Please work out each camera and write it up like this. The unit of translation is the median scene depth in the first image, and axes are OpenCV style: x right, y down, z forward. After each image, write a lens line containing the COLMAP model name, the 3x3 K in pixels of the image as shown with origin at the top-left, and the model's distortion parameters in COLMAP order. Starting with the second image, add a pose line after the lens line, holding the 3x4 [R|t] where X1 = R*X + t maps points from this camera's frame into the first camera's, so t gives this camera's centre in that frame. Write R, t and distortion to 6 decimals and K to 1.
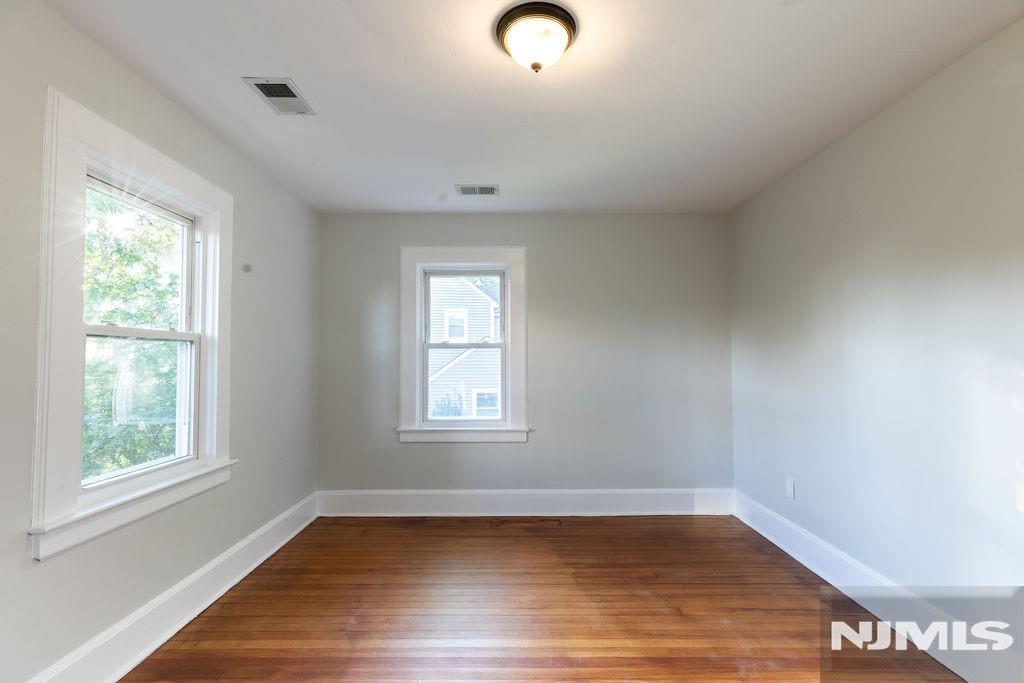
lens RADIAL K [[478.9, 0, 505.9], [0, 478.9, 347.8], [0, 0, 1]] dist [0.004785, 0.000274]
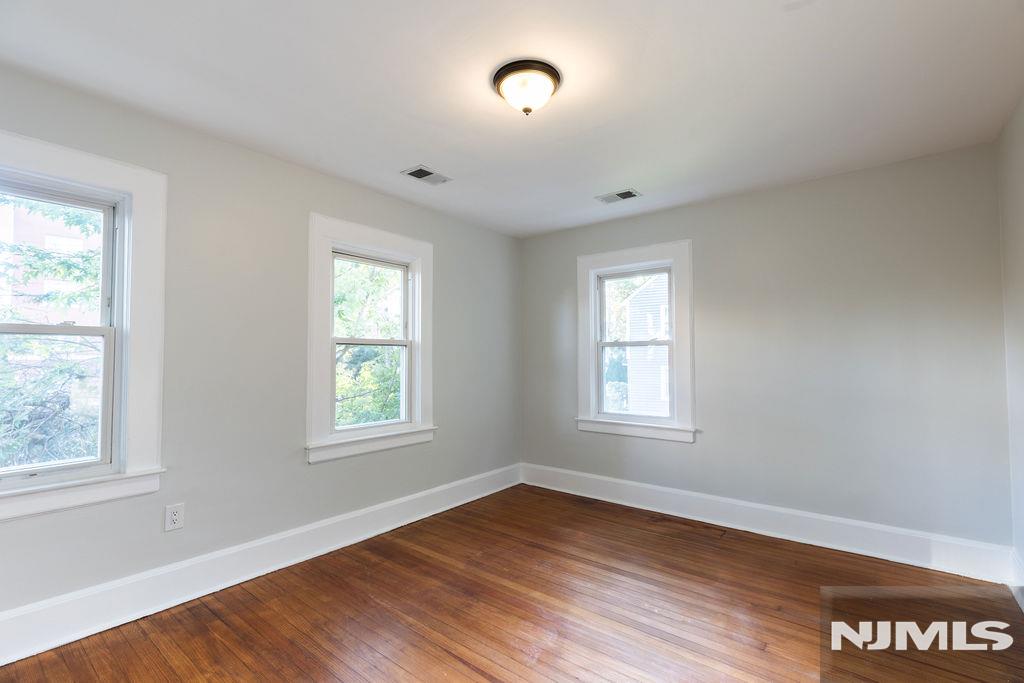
lens RADIAL K [[478.9, 0, 506.1], [0, 478.9, 348.5], [0, 0, 1]] dist [0.004785, 0.000274]
pose [[0.765325, -0.011864, -0.643534, 0.390705], [0.017587, 0.999842, 0.002482, -0.001530], [0.643404, -0.013217, 0.765413, 0.026172]]
